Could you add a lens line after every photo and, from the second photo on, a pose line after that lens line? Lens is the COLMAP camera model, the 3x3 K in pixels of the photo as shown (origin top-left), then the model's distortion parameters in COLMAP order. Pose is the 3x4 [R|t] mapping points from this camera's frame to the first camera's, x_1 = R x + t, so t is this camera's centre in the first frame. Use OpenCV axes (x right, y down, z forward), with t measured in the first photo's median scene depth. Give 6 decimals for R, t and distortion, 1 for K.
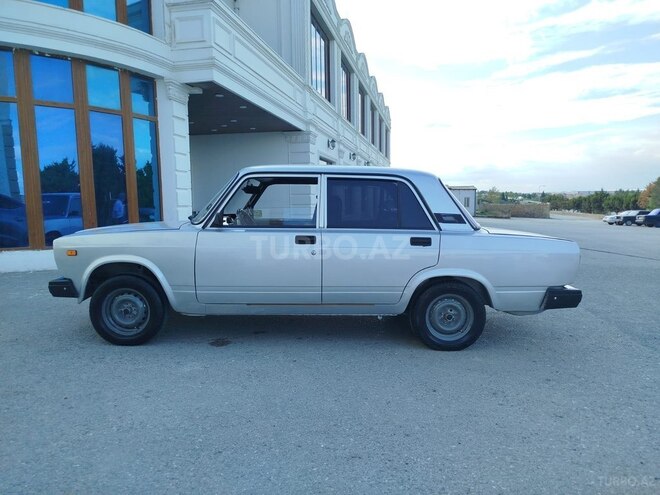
lens RADIAL K [[464.0, 0, 328.1], [0, 464.0, 249.6], [0, 0, 1]] dist [-0.000431, 0.004902]
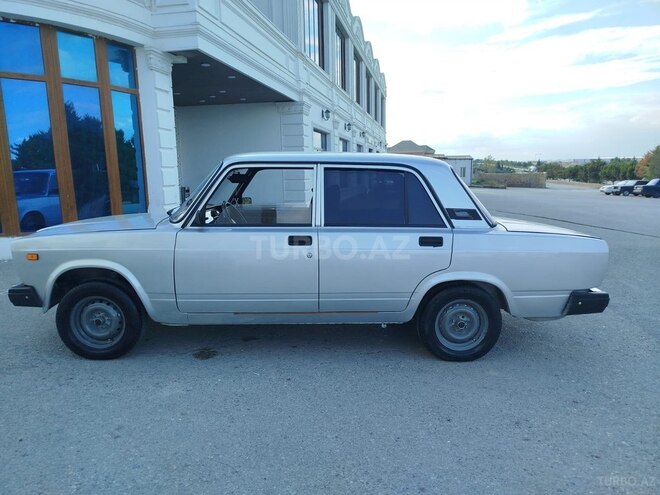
lens RADIAL K [[464.0, 0, 328.1], [0, 464.0, 249.6], [0, 0, 1]] dist [-0.000431, 0.004902]
pose [[0.999910, -0.006138, 0.011894, -0.005731], [0.005341, 0.997809, 0.065949, -0.058578], [-0.012273, -0.065879, 0.997752, 0.116582]]
